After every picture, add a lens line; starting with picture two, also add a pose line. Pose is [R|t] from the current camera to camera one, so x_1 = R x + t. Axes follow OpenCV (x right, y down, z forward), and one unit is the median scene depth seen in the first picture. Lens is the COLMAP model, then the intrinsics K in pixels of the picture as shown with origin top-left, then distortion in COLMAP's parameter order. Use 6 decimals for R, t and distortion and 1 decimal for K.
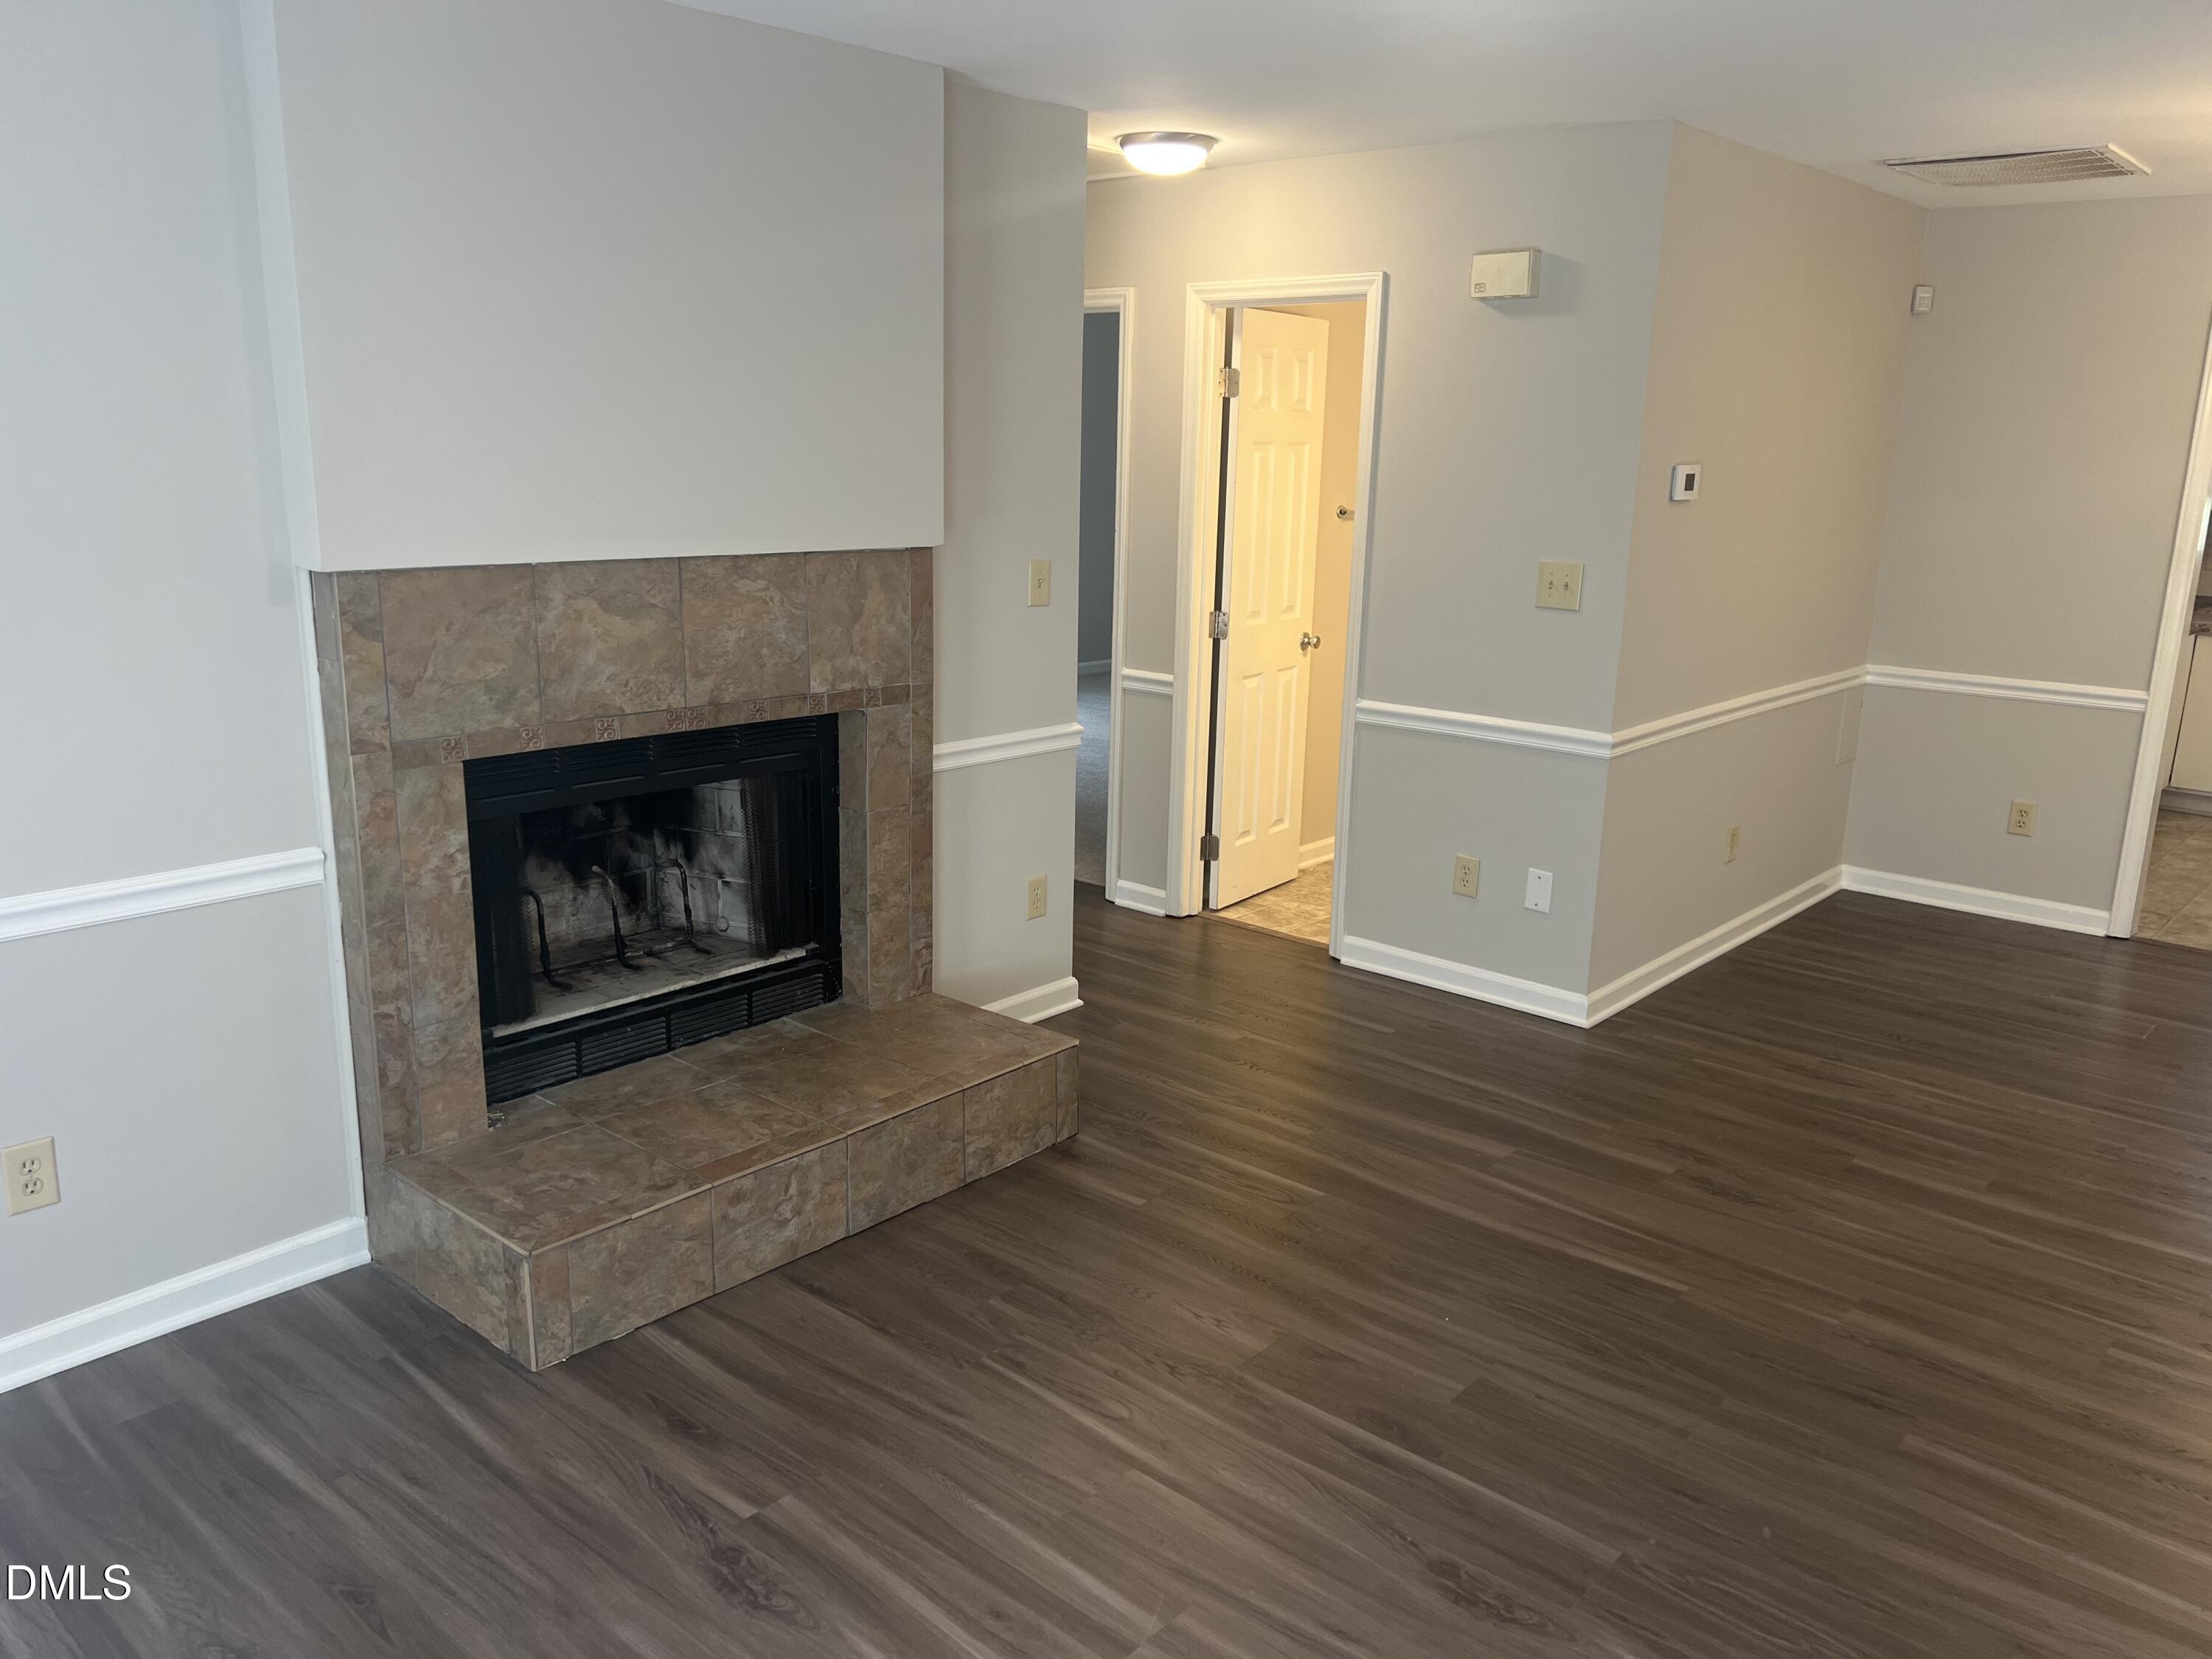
lens RADIAL K [[1641.9, 0, 1104.4], [0, 1641.9, 802.8], [0, 0, 1]] dist [0.135386, -0.181484]
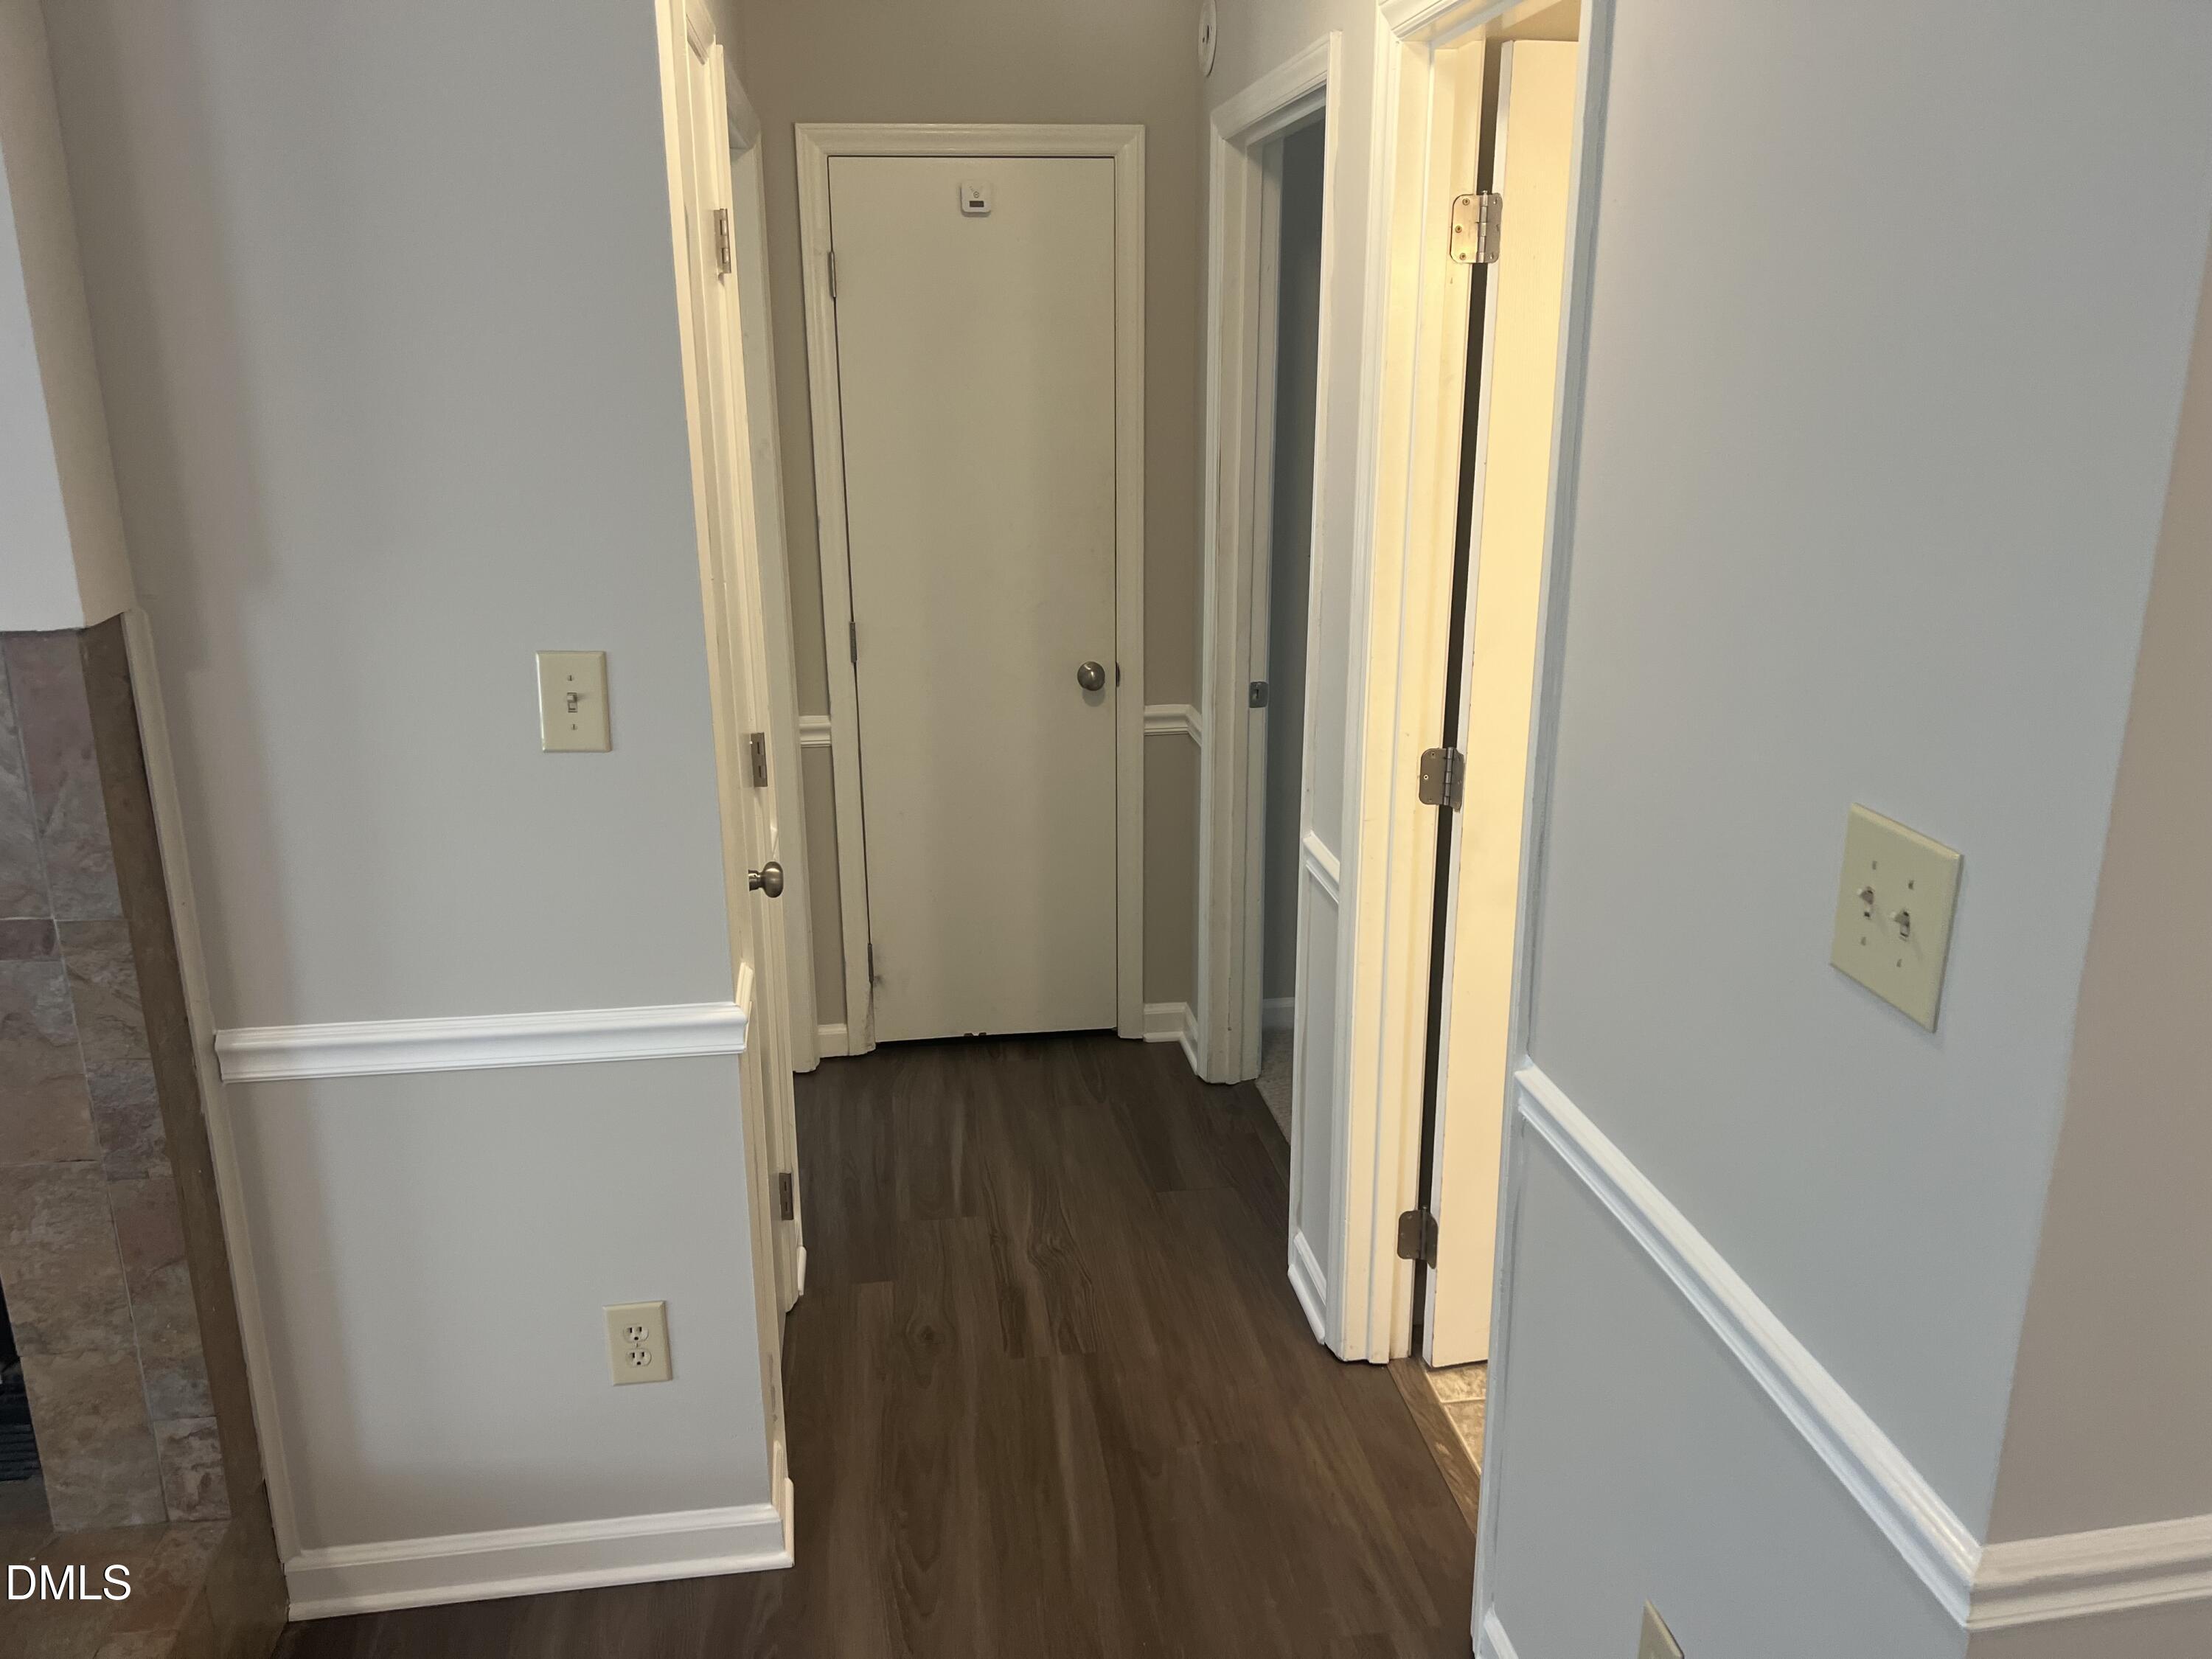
lens RADIAL K [[1661.4, 0, 1090.8], [0, 1661.4, 834.4], [0, 0, 1]] dist [0.118620, -0.190318]
pose [[0.765039, 0.158081, -0.624280, 0.373173], [-0.122633, 0.987426, 0.099754, -0.168125], [0.632200, 0.000242, 0.774805, 0.772106]]
